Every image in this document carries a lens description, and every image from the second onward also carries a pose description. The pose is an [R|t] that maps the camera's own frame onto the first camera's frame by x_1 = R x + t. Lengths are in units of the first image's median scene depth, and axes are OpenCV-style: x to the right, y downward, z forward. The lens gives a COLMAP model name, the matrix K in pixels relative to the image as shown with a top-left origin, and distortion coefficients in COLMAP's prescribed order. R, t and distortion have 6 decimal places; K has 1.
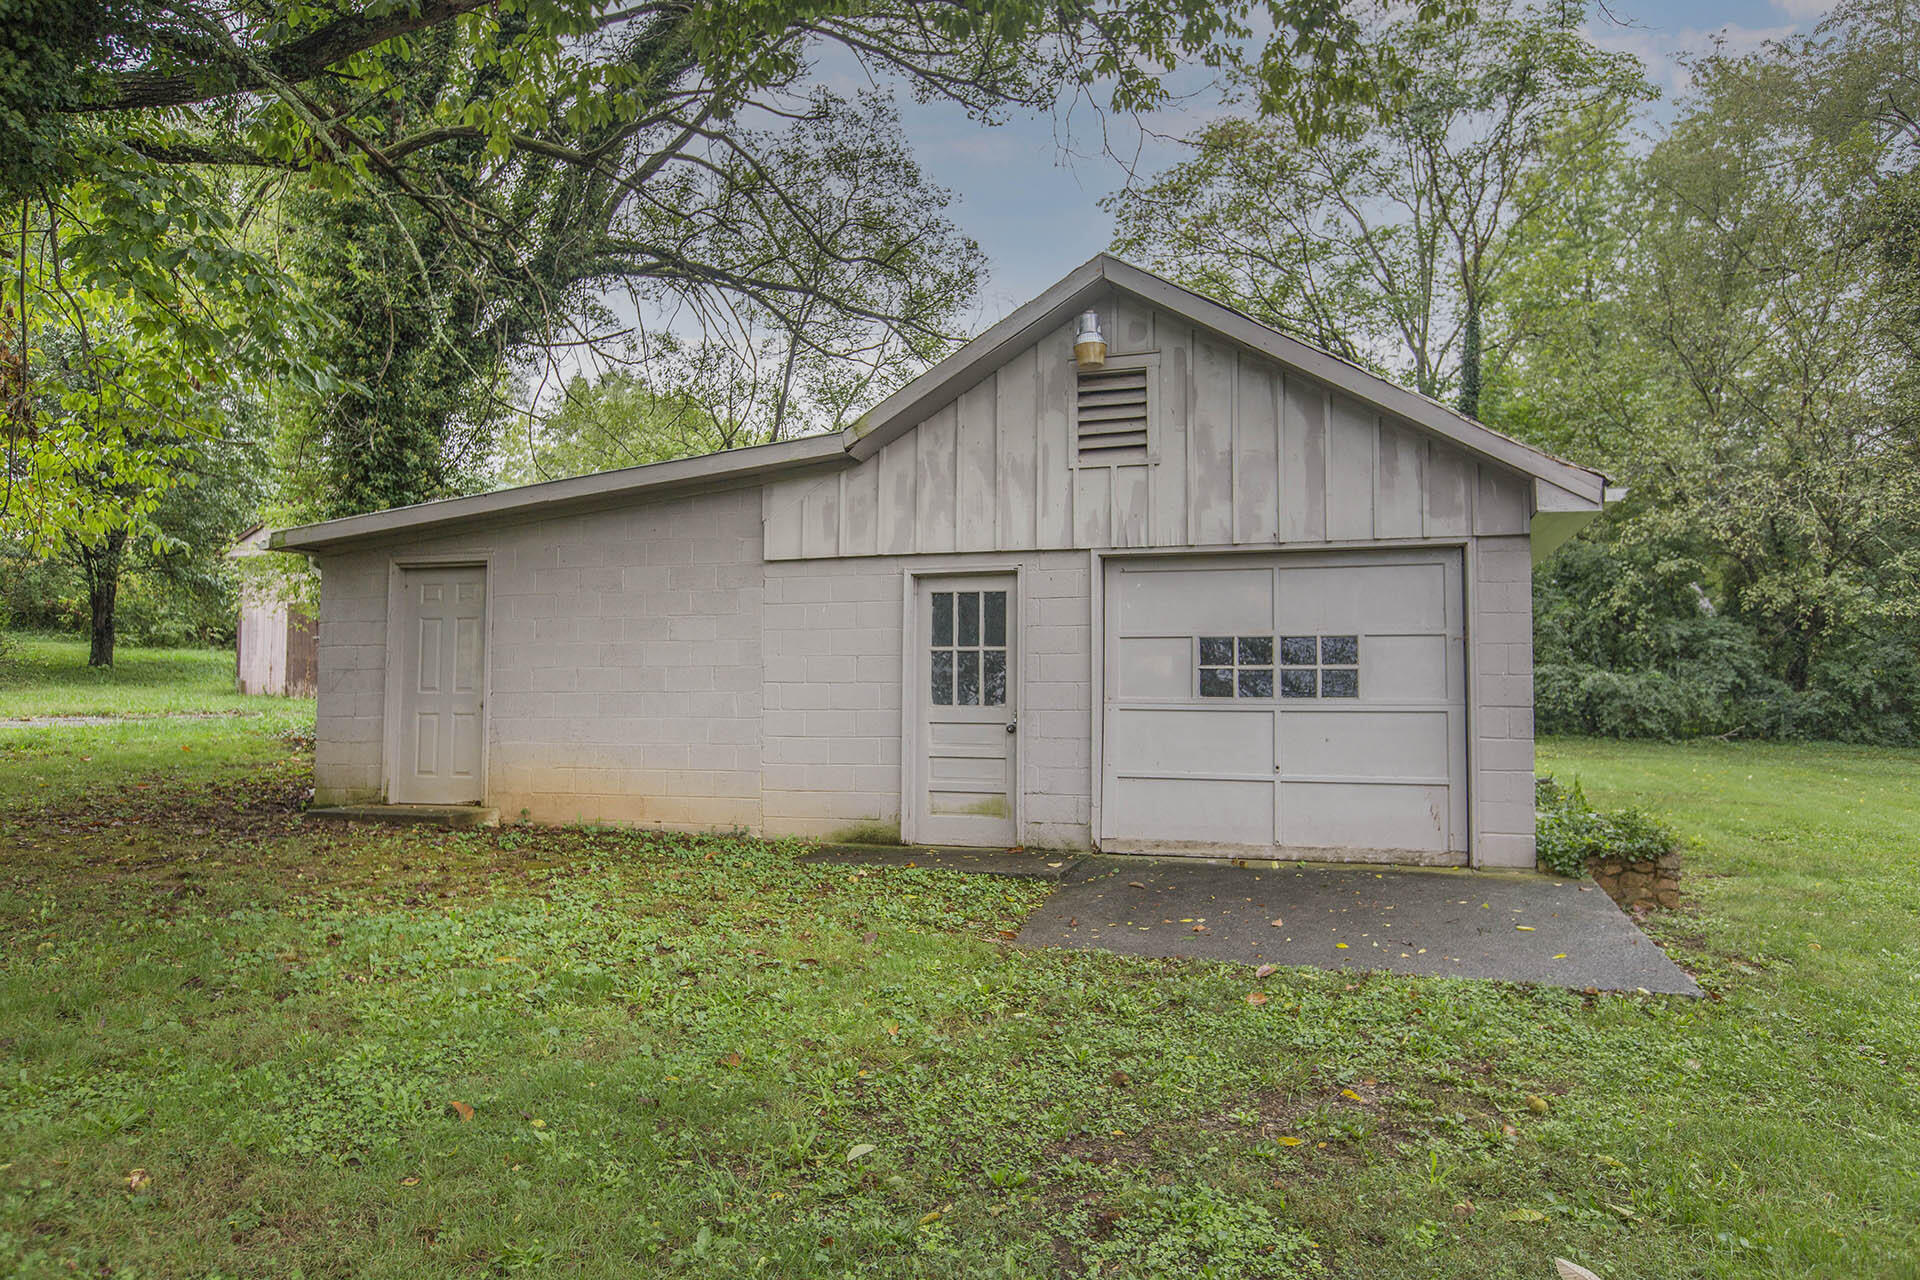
lens RADIAL K [[1237.0, 0, 960.0], [0, 1237.0, 640.0], [0, 0, 1]] dist [0.002688, 0.001387]
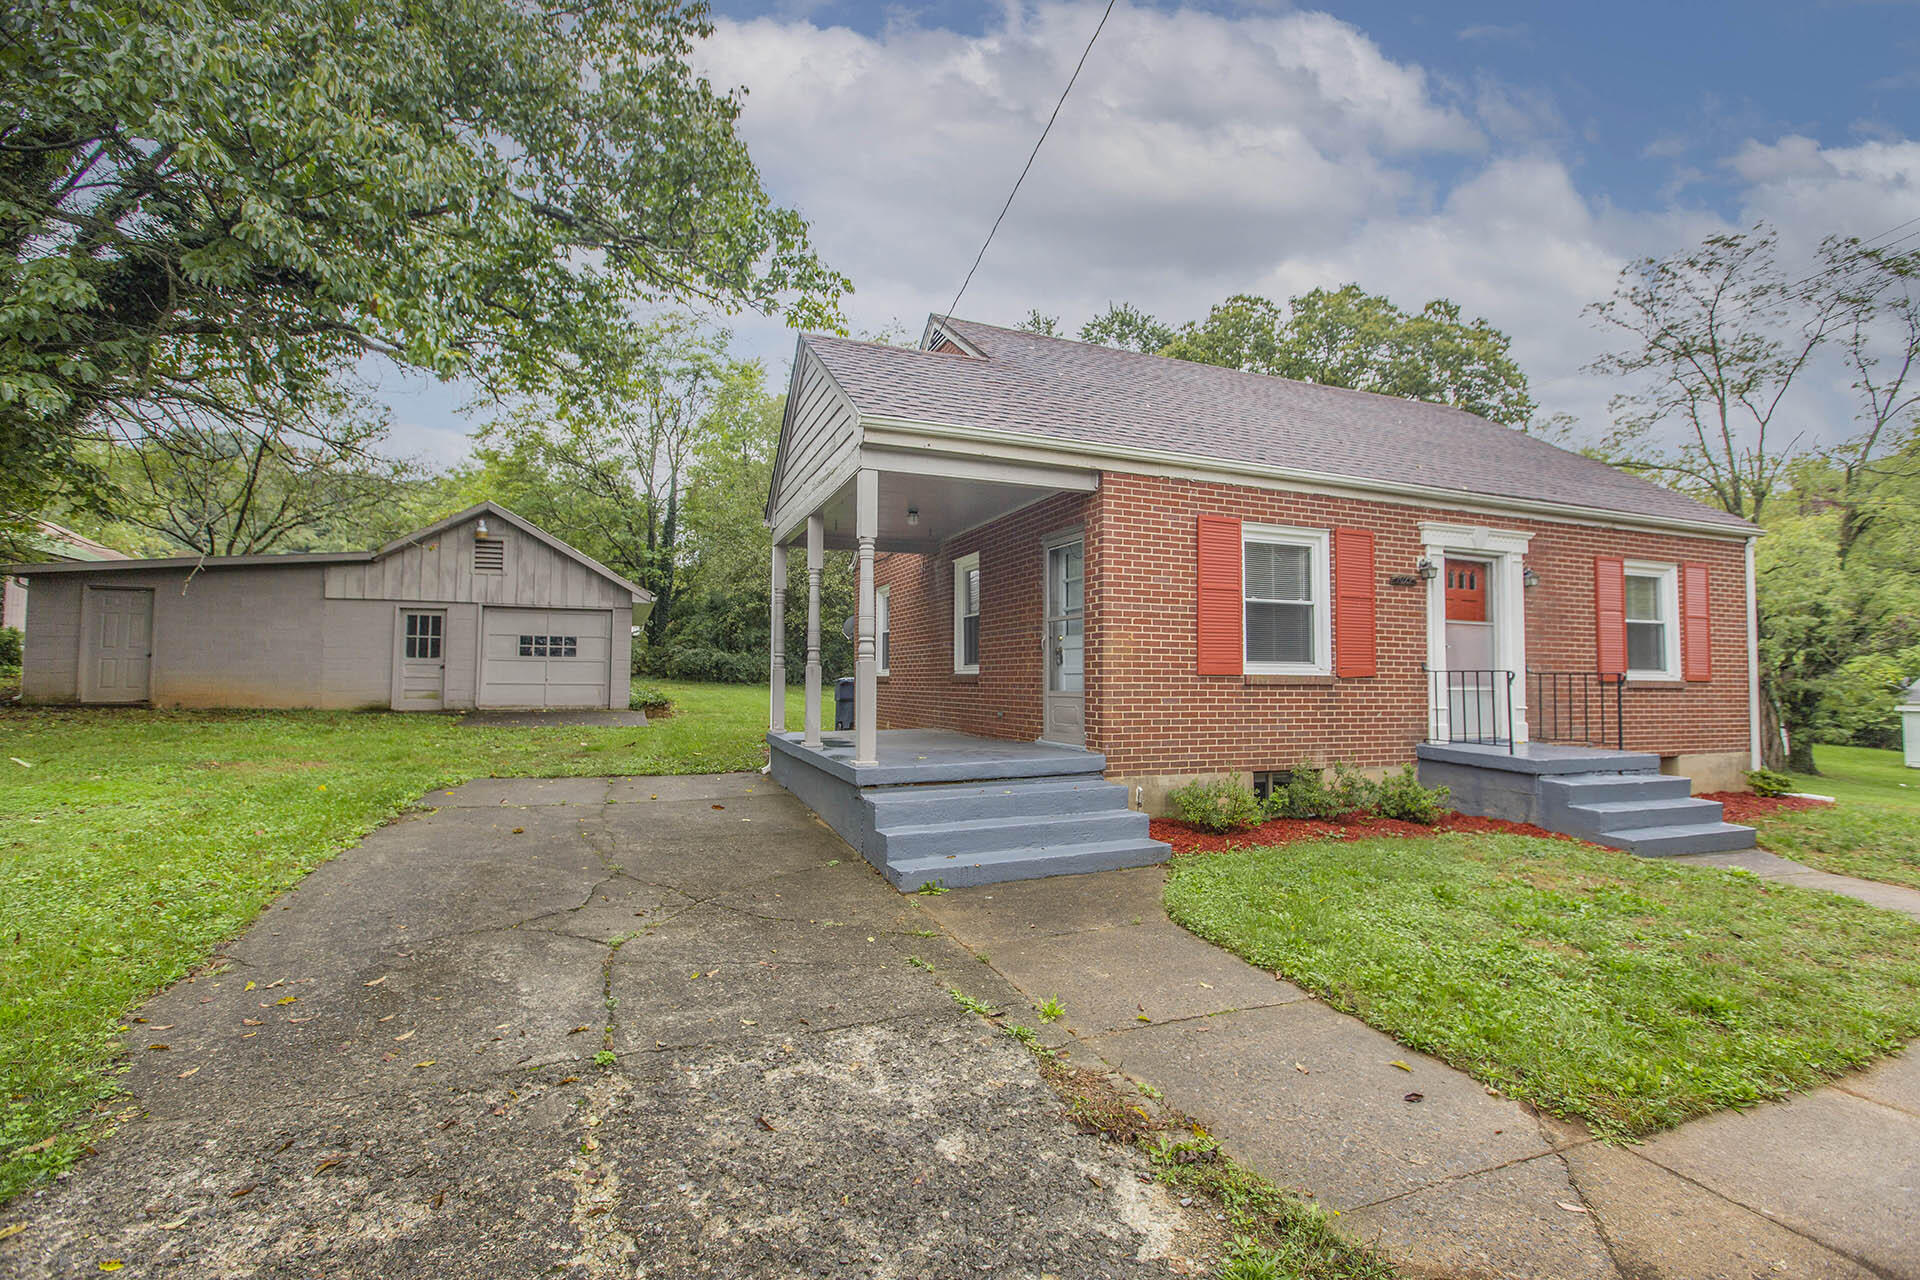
lens RADIAL K [[871.9, 0, 976.3], [0, 871.9, 640.5], [0, 0, 1]] dist [-0.002024, -0.000723]
pose [[0.778668, 0.029588, 0.626738, -0.246958], [-0.037482, 0.999297, -0.000609, -0.028467], [-0.626316, -0.023018, 0.779230, -1.227995]]
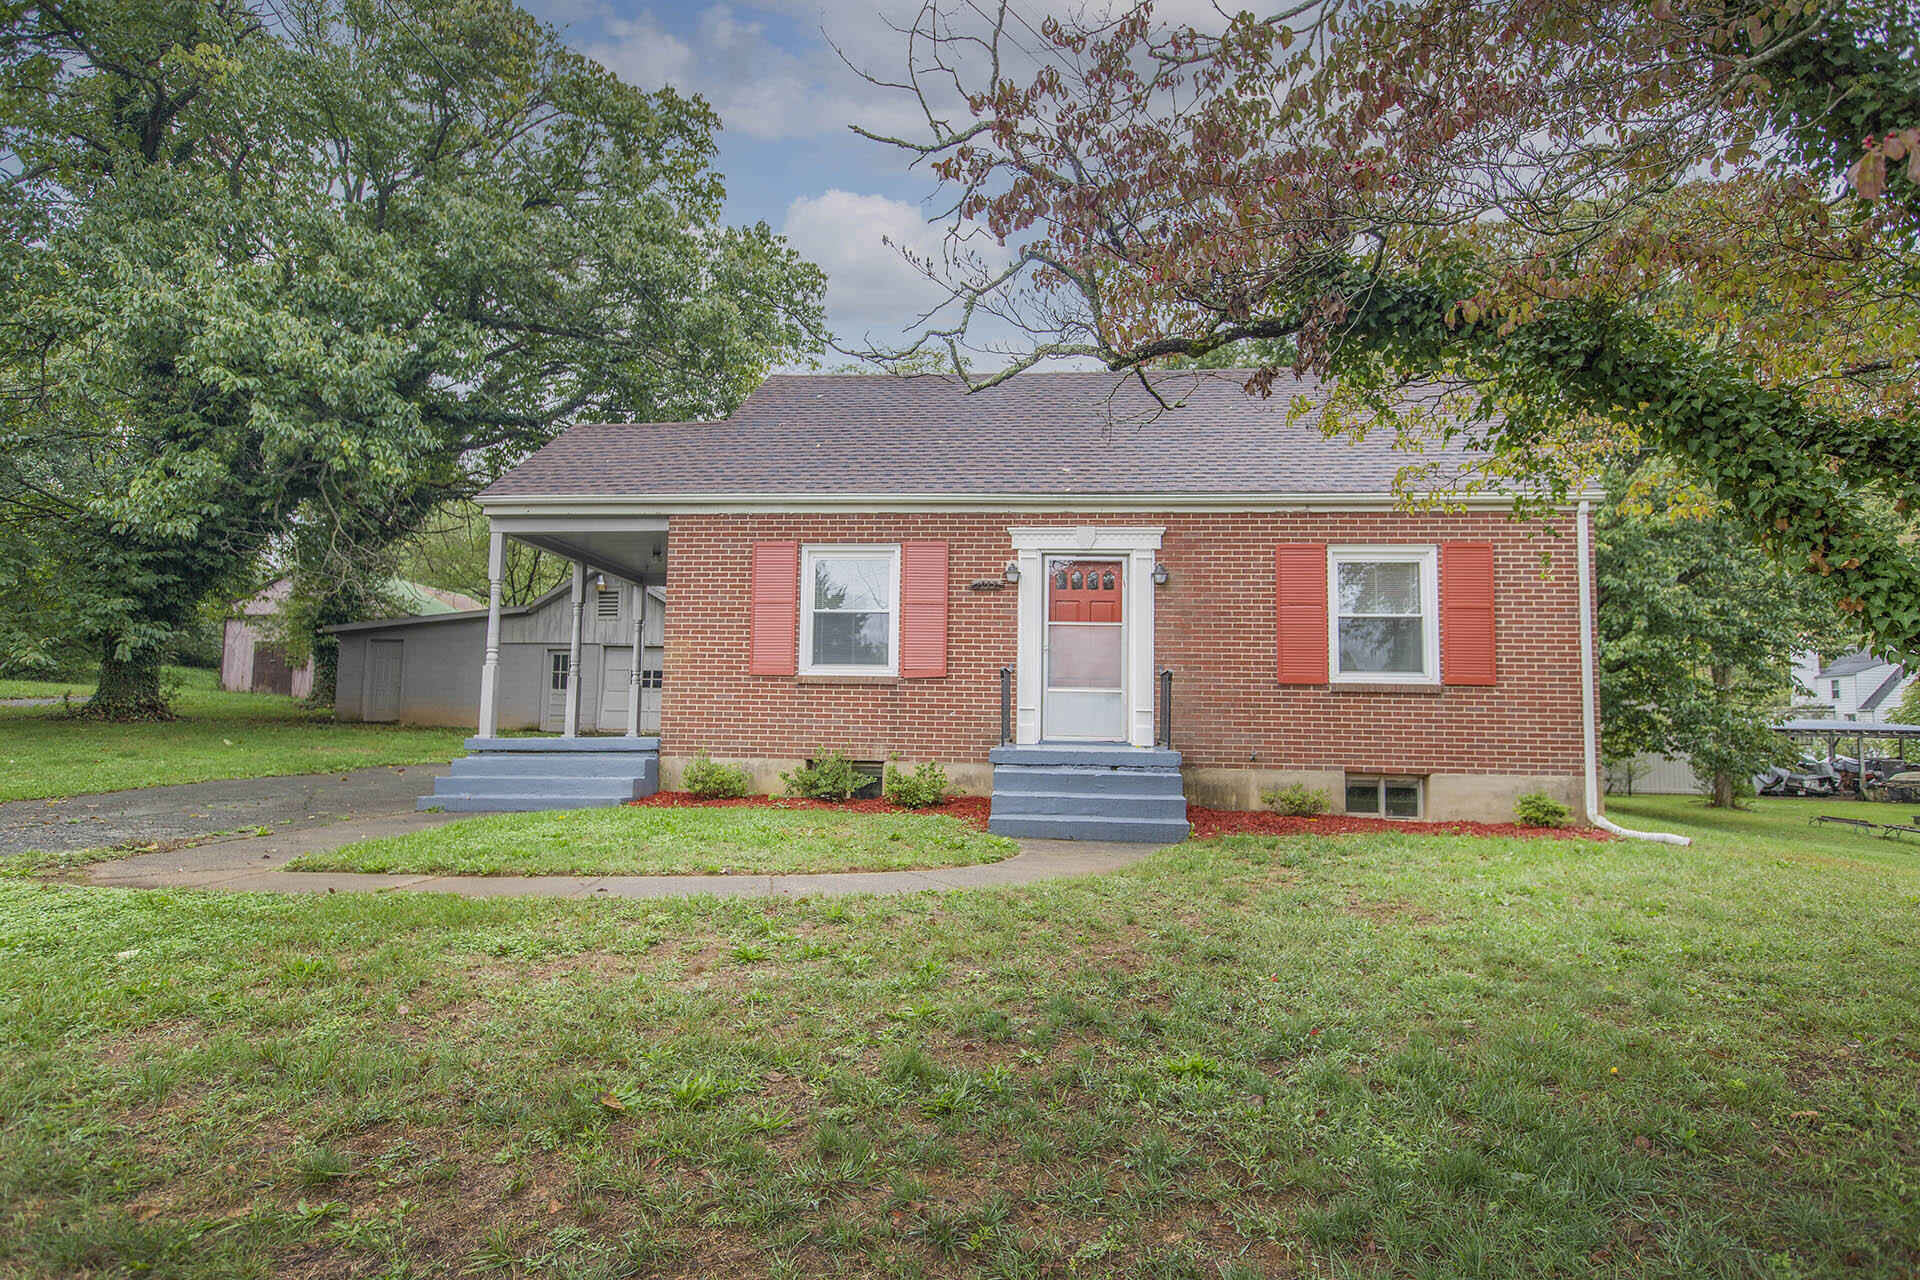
lens RADIAL K [[1061.4, 0, 960.0], [0, 1061.4, 640.0], [0, 0, 1]] dist [0.000152, -0.000156]
pose [[0.982357, 0.028214, 0.184876, 0.531253], [-0.022360, 0.999183, -0.033673, -0.006680], [-0.185675, 0.028945, 0.982185, -2.032138]]
